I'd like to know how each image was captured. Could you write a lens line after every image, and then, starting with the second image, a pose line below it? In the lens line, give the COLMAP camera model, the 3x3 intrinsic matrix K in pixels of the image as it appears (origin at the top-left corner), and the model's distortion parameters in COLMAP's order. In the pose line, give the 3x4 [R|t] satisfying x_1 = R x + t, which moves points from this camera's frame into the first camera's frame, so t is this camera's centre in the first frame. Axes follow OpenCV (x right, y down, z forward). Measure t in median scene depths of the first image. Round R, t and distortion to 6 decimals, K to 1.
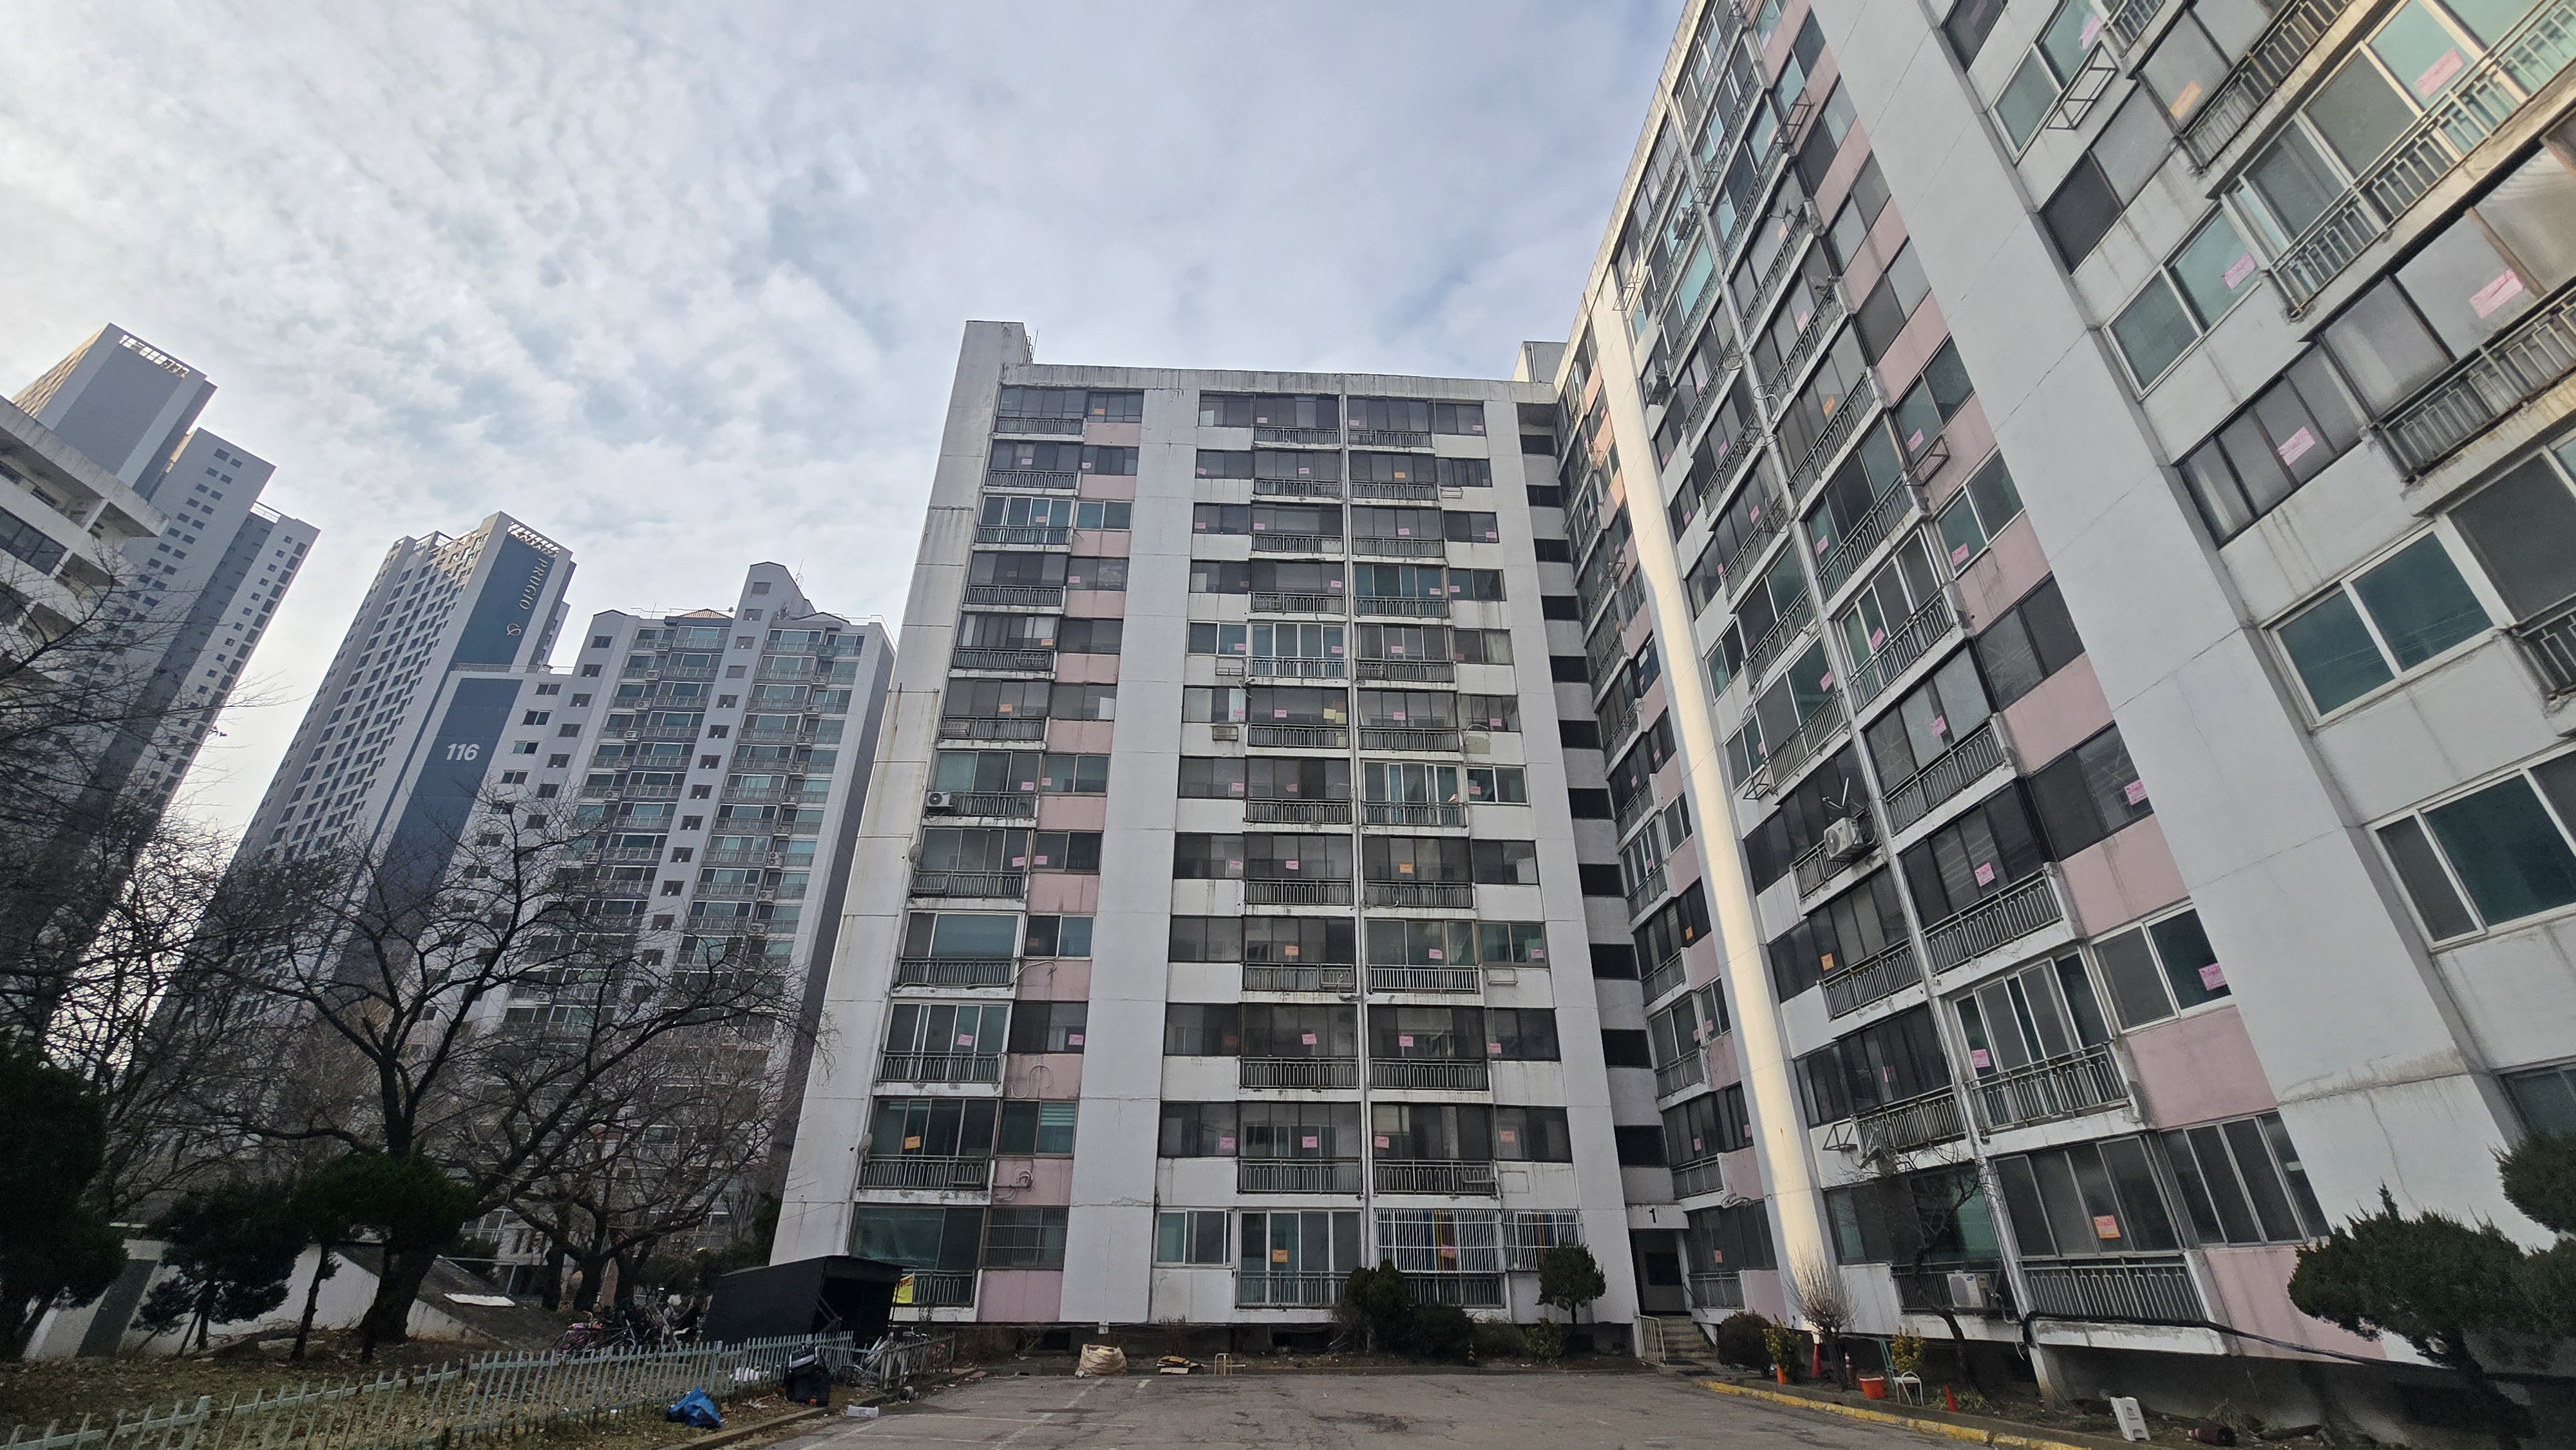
lens RADIAL K [[1049.7, 0, 1280.5], [0, 1049.7, 724.0], [0, 0, 1]] dist [-0.001474, 0.000197]
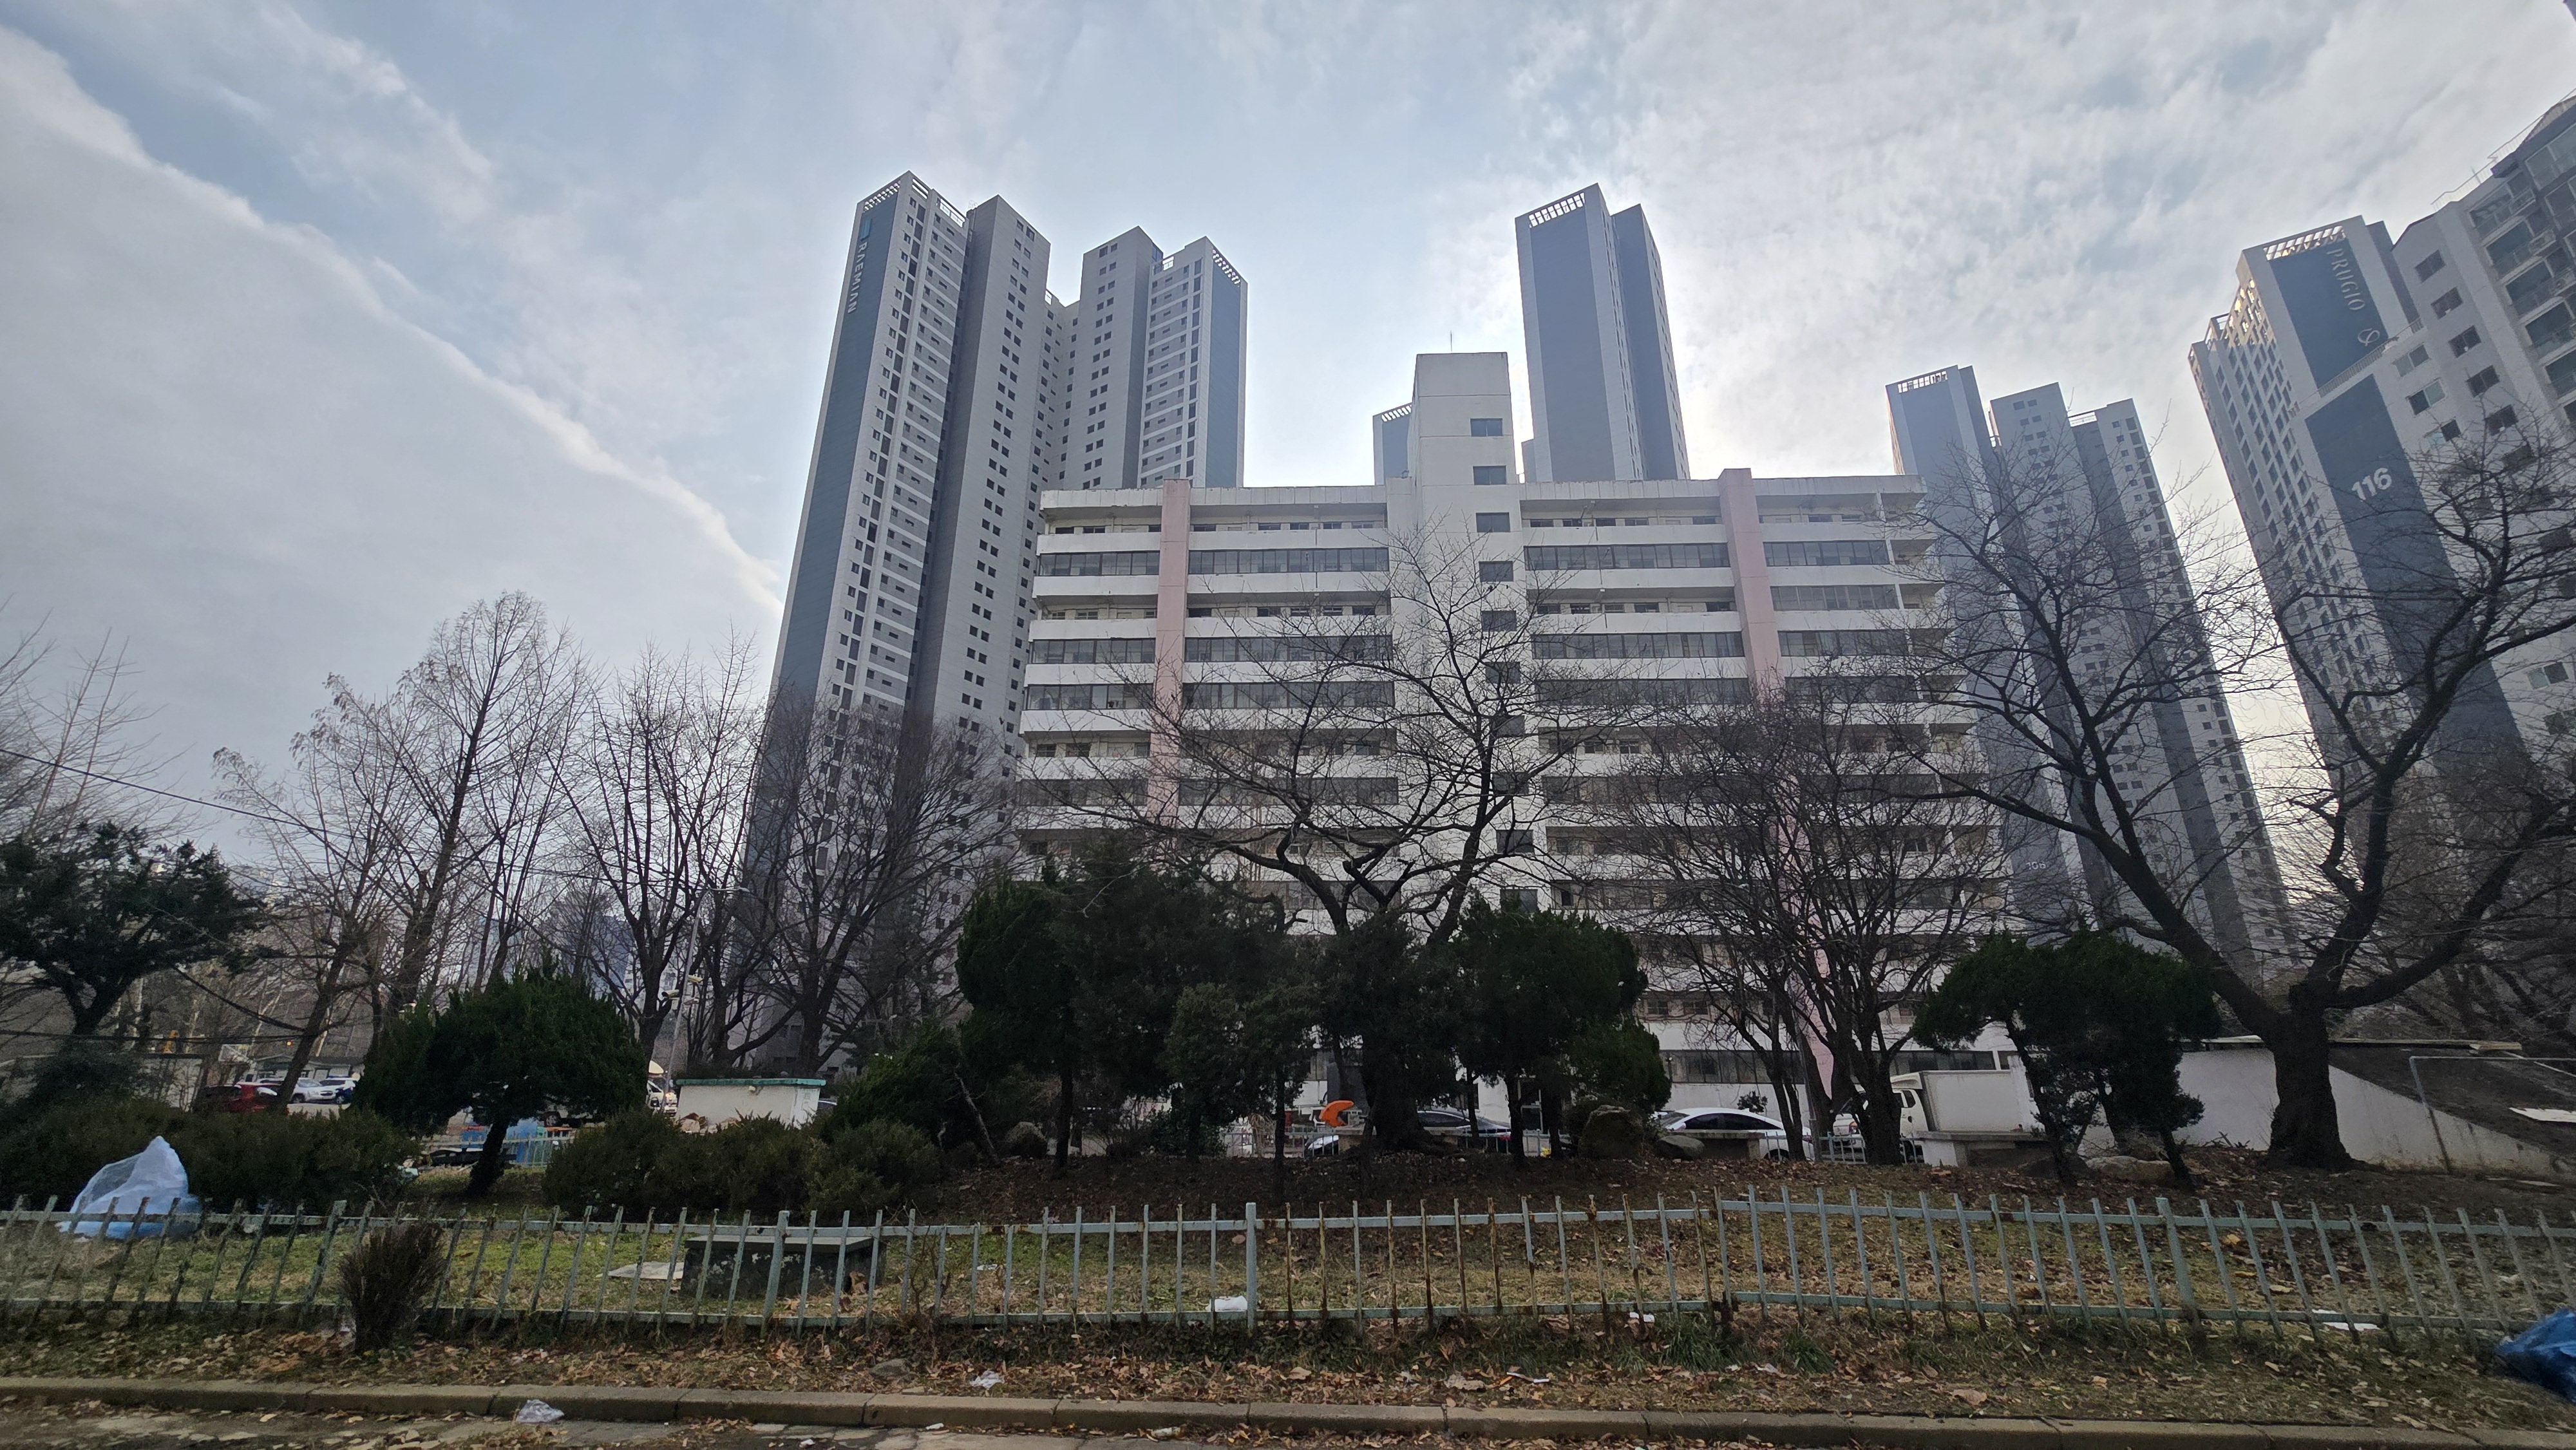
lens RADIAL K [[1045.9, 0, 1283.3], [0, 1045.9, 722.6], [0, 0, 1]] dist [-0.005490, 0.004317]
pose [[-0.088413, -0.334837, -0.938119, -0.010970], [0.468123, 0.817352, -0.335851, 0.121783], [0.879229, -0.468849, 0.084480, 0.225352]]
